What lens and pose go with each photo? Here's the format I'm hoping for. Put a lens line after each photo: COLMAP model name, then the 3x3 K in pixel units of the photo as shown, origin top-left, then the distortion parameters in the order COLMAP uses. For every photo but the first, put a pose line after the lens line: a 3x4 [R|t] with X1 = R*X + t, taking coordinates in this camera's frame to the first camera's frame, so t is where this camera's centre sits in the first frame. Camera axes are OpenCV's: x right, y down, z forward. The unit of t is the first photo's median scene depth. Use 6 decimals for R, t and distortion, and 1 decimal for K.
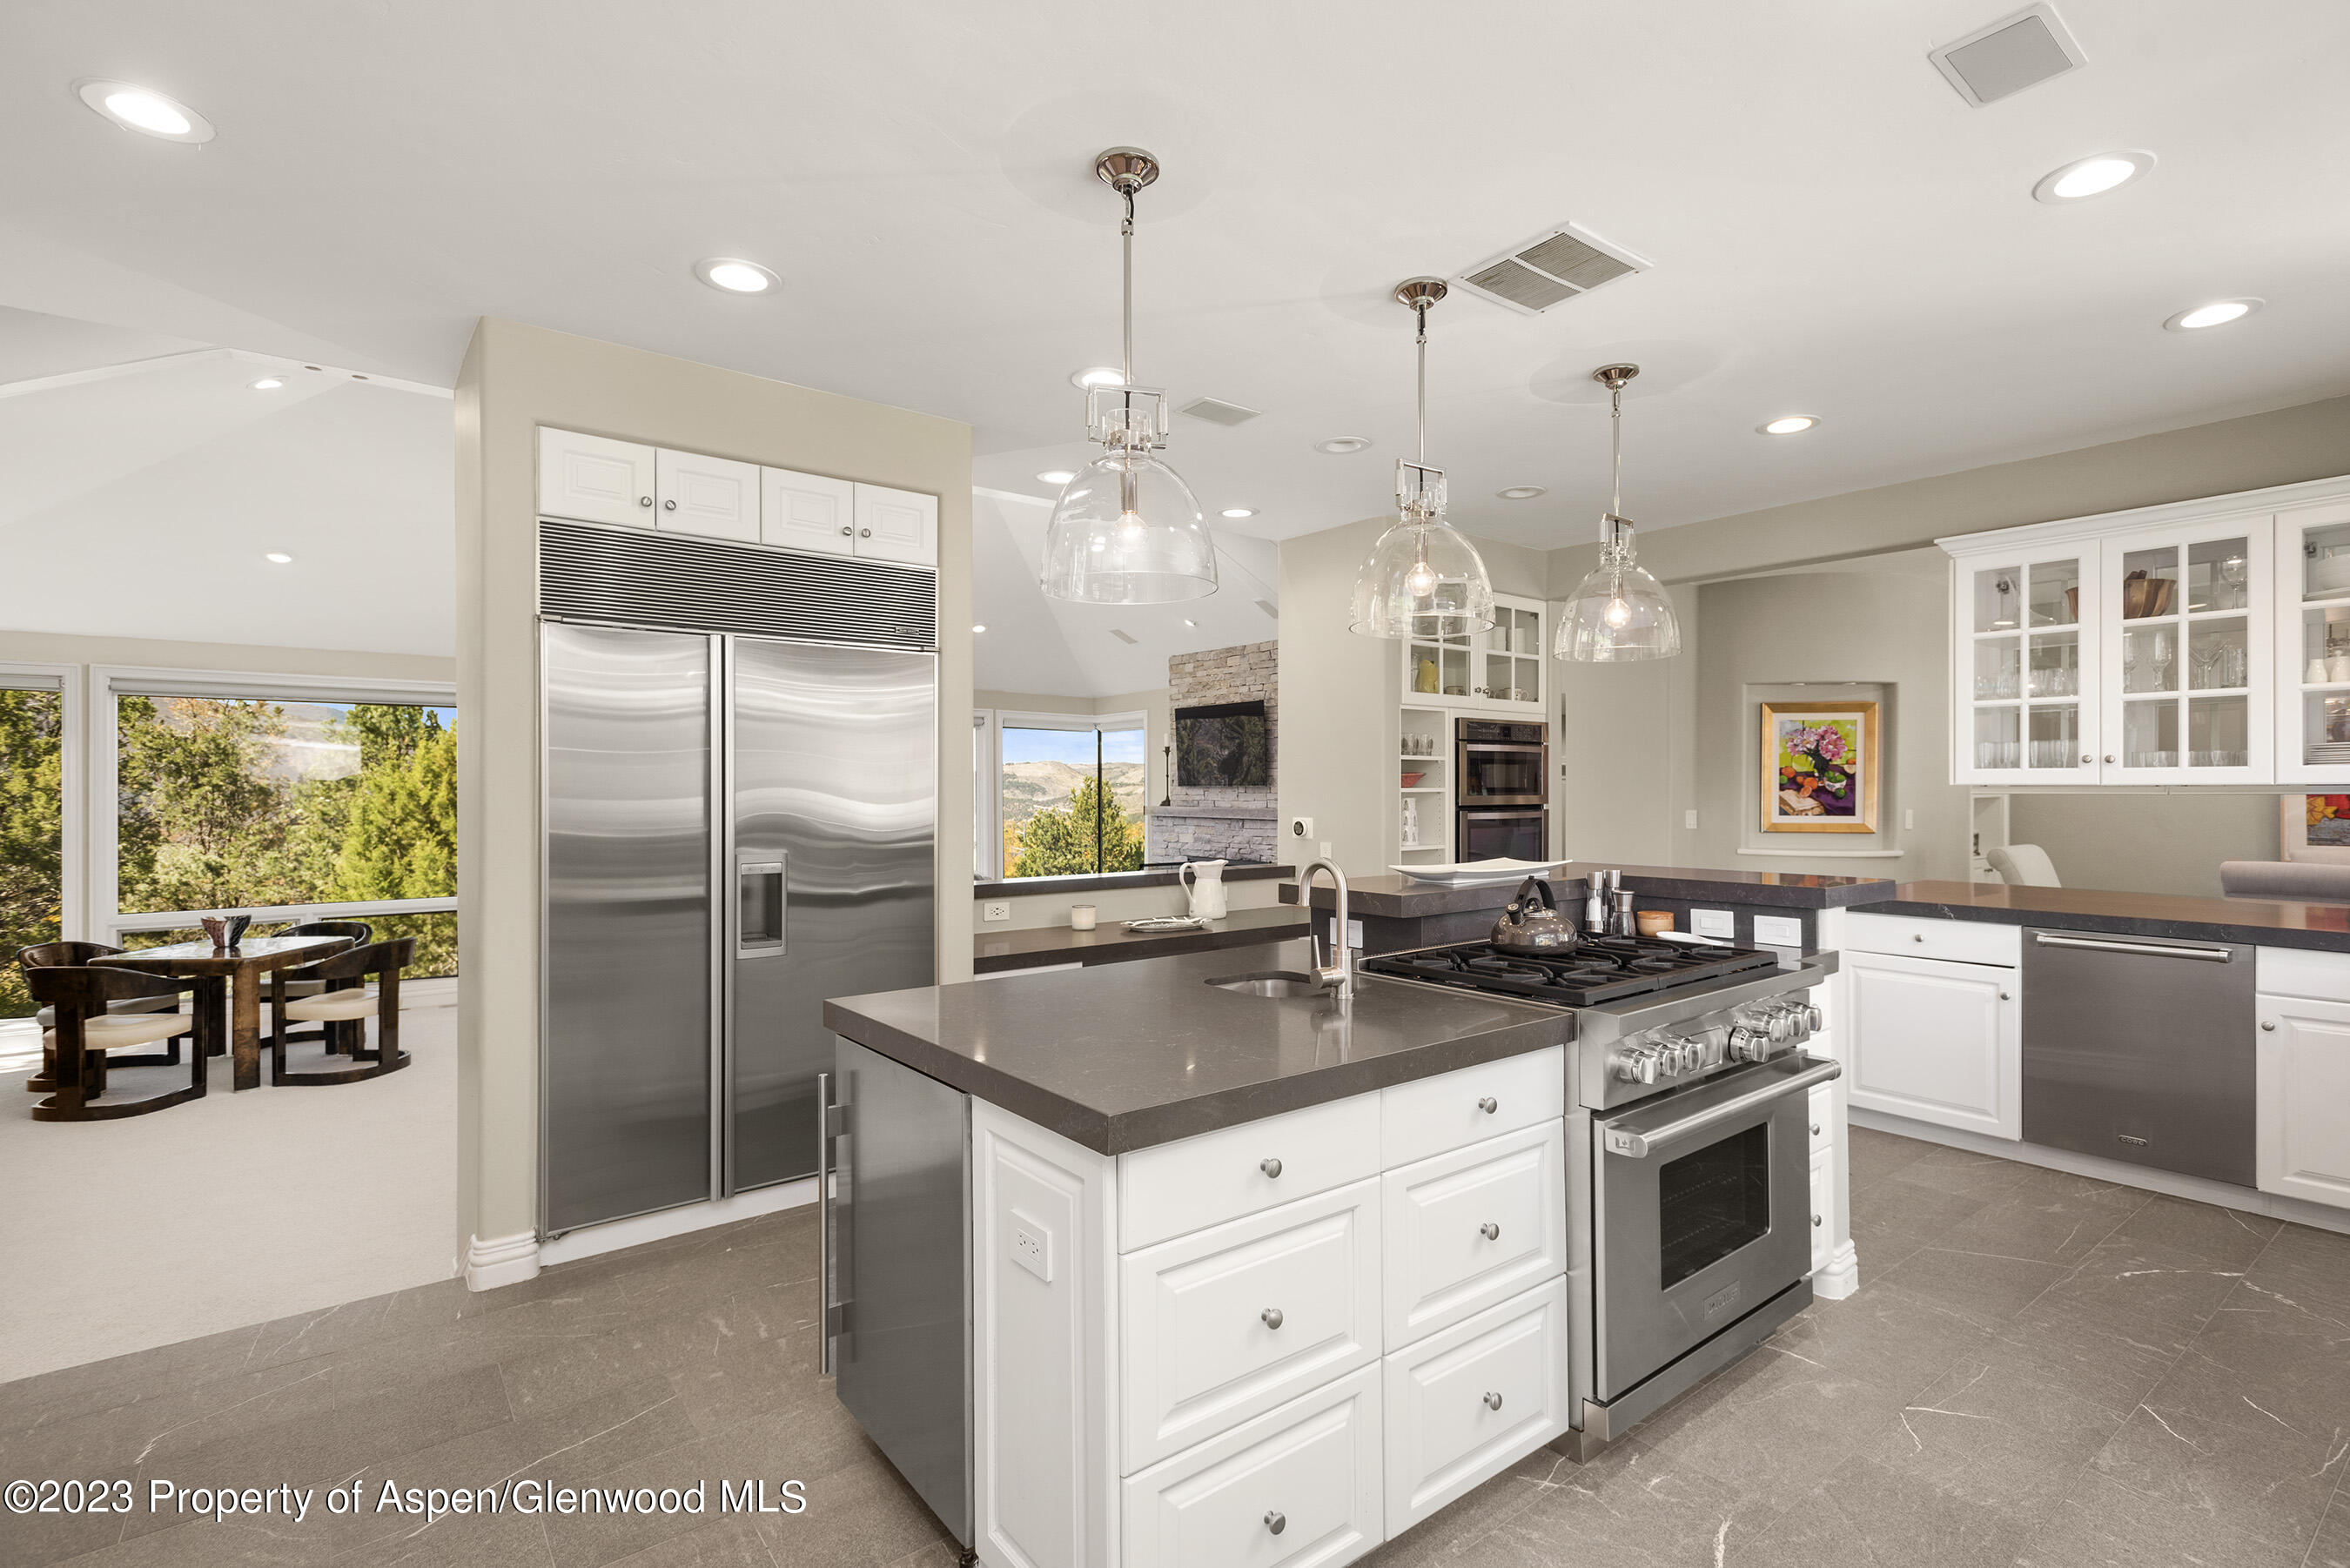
lens RADIAL K [[1129.5, 0, 1171.7], [0, 1129.5, 791.9], [0, 0, 1]] dist [0.004483, 0.000464]
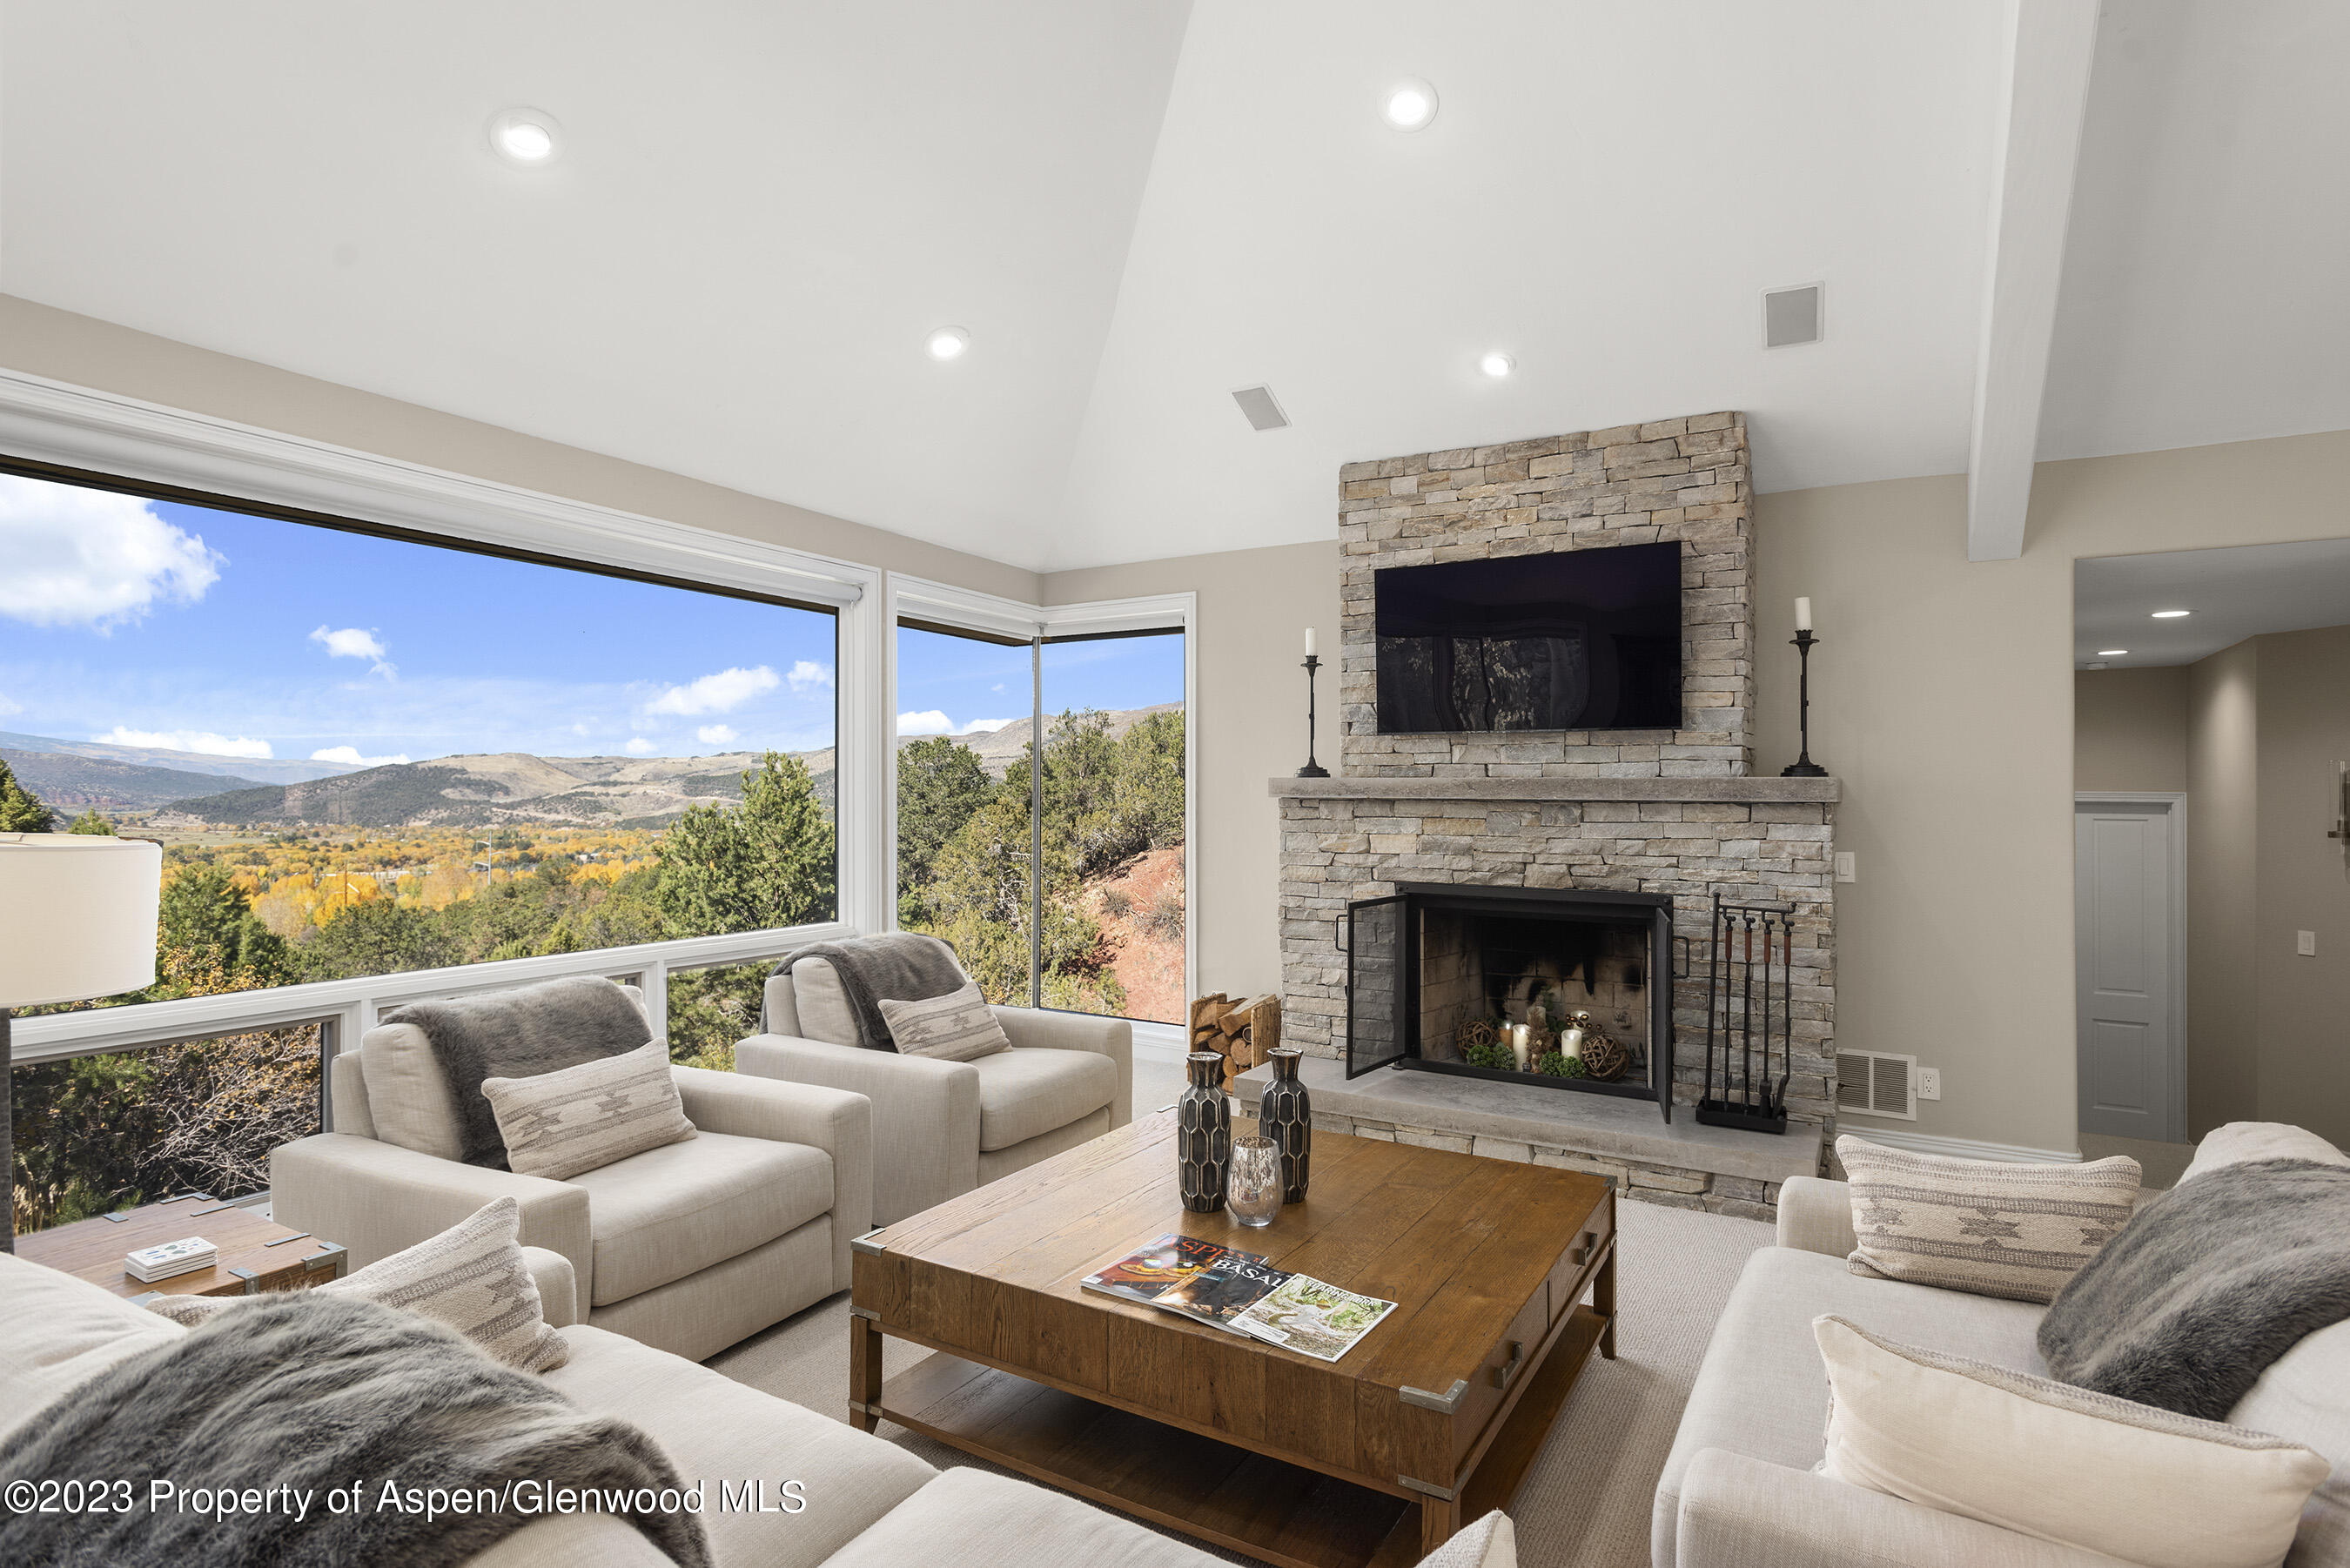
lens RADIAL K [[1247.3, 0, 1168.9], [0, 1247.3, 787.4], [0, 0, 1]] dist [0.000284, 0.000003]
pose [[0.929809, 0.007464, 0.367968, -0.254244], [-0.005445, 0.999964, -0.006527, 0.019665], [-0.368003, 0.004065, 0.929816, 0.519628]]
